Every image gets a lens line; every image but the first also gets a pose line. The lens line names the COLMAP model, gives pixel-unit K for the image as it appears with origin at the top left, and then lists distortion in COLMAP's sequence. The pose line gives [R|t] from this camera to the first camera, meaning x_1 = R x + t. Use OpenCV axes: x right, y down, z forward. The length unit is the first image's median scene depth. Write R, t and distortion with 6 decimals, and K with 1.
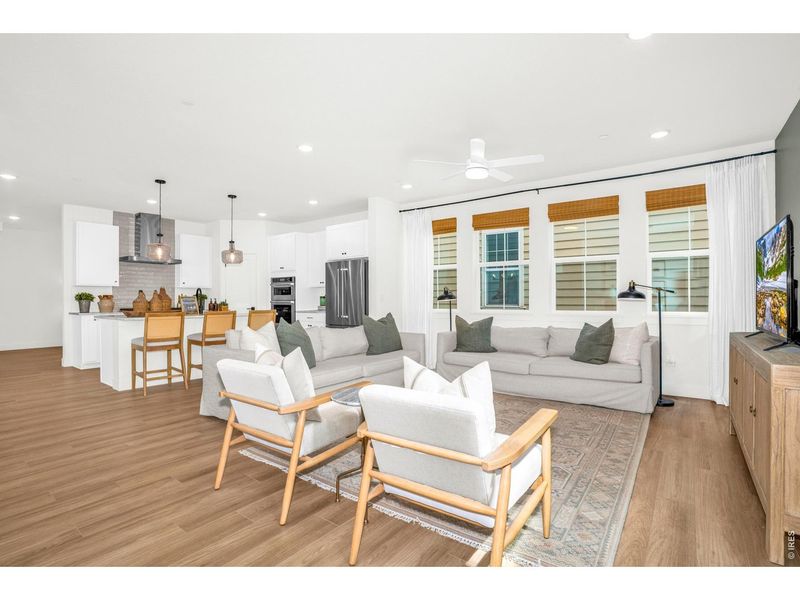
lens RADIAL K [[399.3, 0, 385.5], [0, 399.3, 299.6], [0, 0, 1]] dist [-0.046922, -0.001833]
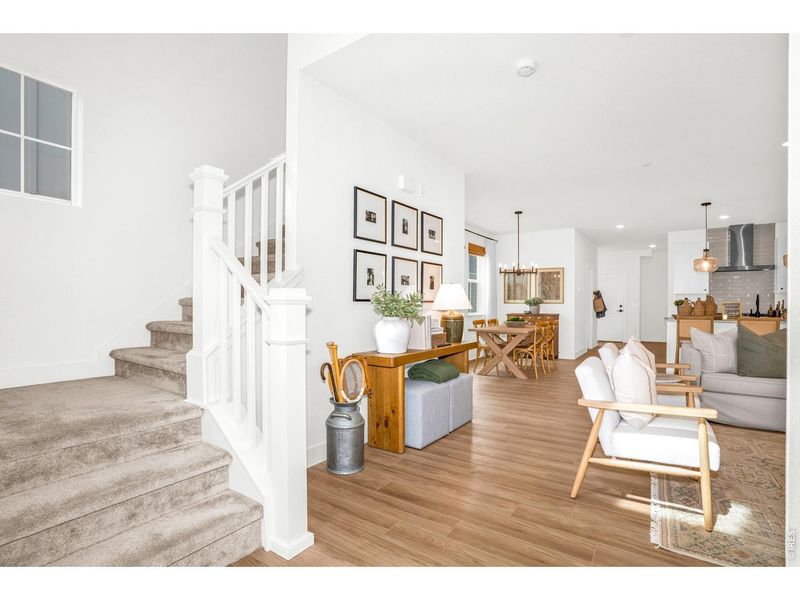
lens RADIAL K [[410.7, 0, 430.8], [0, 410.7, 304.7], [0, 0, 1]] dist [-0.033322, 0.013203]
pose [[0.147989, 0.004947, -0.988977, 0.434043], [-0.003503, 0.999984, 0.004477, -0.004647], [0.988983, 0.002802, 0.148004, 0.009065]]
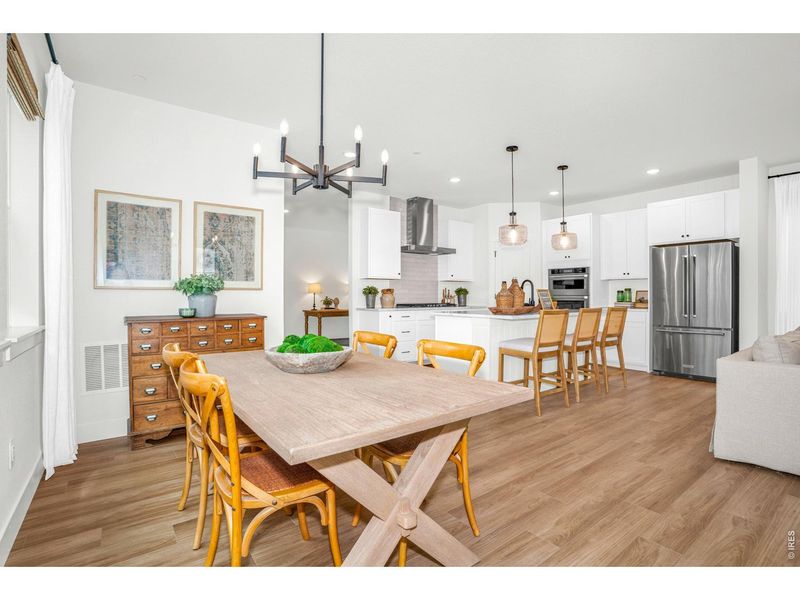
lens RADIAL K [[410.7, 0, 400.4], [0, 410.7, 296.6], [0, 0, 1]] dist [-0.033322, 0.013203]
pose [[0.974646, 0.001544, -0.223748, -0.527907], [-0.000900, 0.999995, 0.002983, 0.003516], [0.223752, -0.002706, 0.974642, 0.099037]]
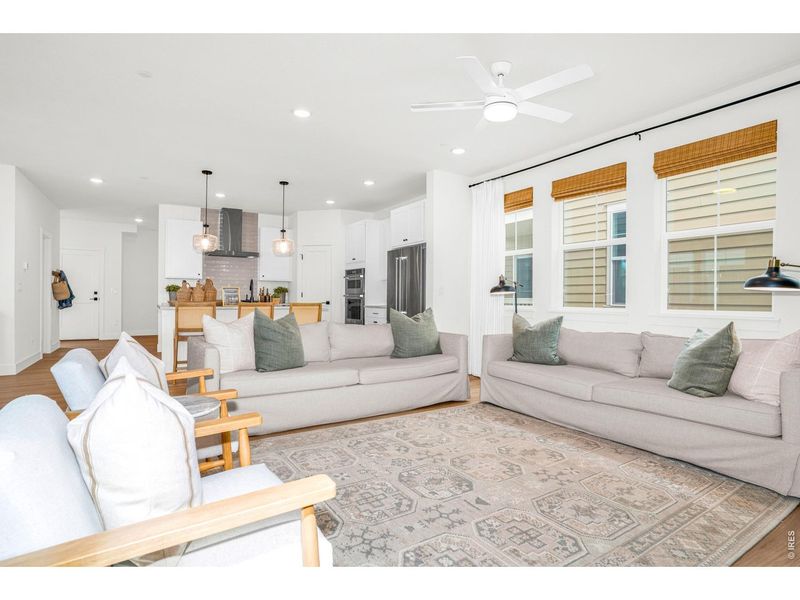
lens RADIAL K [[410.7, 0, 388.8], [0, 410.7, 302.2], [0, 0, 1]] dist [-0.033322, 0.013203]
pose [[0.936338, 0.015842, -0.350743, 0.199740], [-0.012526, 0.999853, 0.011721, 0.011400], [0.350877, -0.006582, 0.936398, 0.162064]]
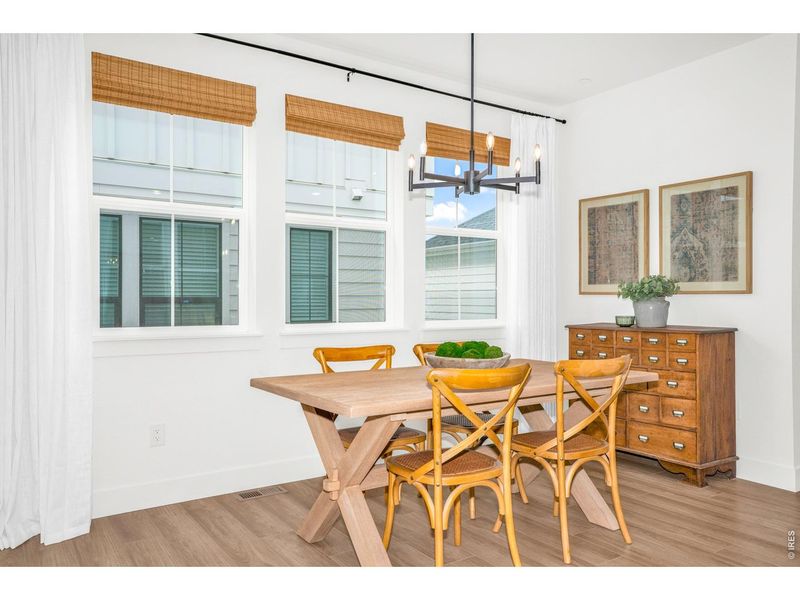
lens RADIAL K [[618.4, 0, 400.3], [0, 618.4, 306.0], [0, 0, 1]] dist [0.032815, 0.014940]
pose [[-0.287525, 0.015548, -0.957647, -0.169608], [0.000778, 0.999872, 0.016000, -0.002109], [0.957773, 0.003855, -0.287500, 0.504937]]
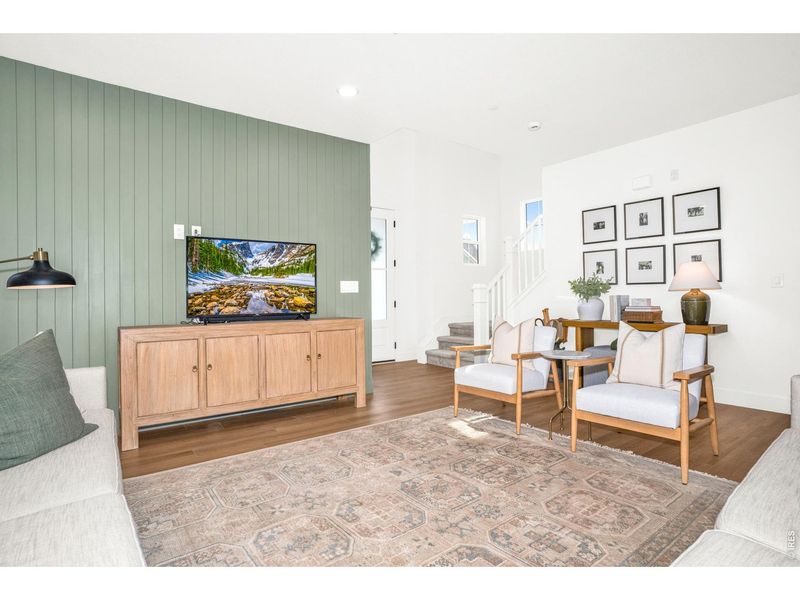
lens RADIAL K [[452.1, 0, 402.5], [0, 452.1, 293.6], [0, 0, 1]] dist [0.007728, 0.003543]
pose [[-0.972960, 0.012759, 0.230623, 0.046433], [0.011879, 0.999916, -0.005205, 0.009795], [-0.230670, -0.002325, -0.973029, 0.931194]]
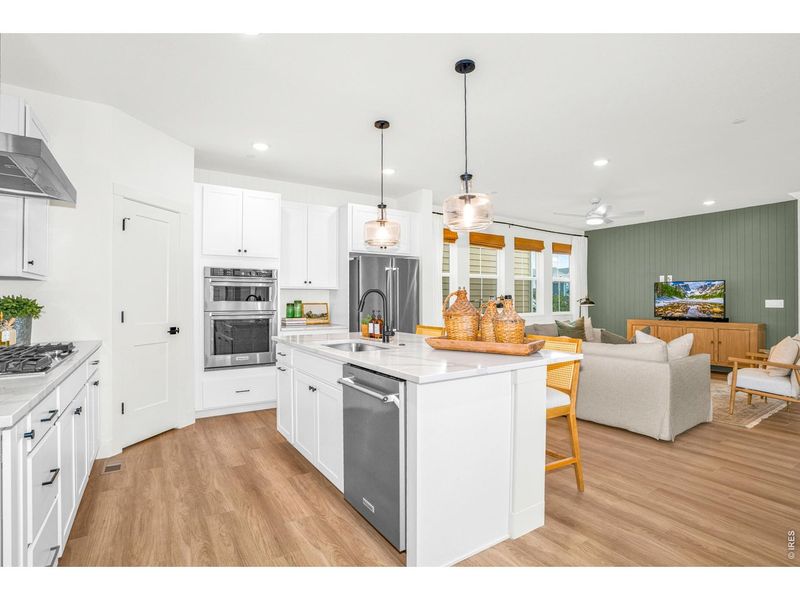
lens RADIAL K [[410.7, 0, 411.8], [0, 410.7, 310.5], [0, 0, 1]] dist [-0.033322, 0.013203]
pose [[0.291170, -0.025649, 0.956327, -0.929365], [0.000605, 0.999645, 0.026626, -0.017174], [-0.956671, -0.007174, 0.291082, 0.799769]]
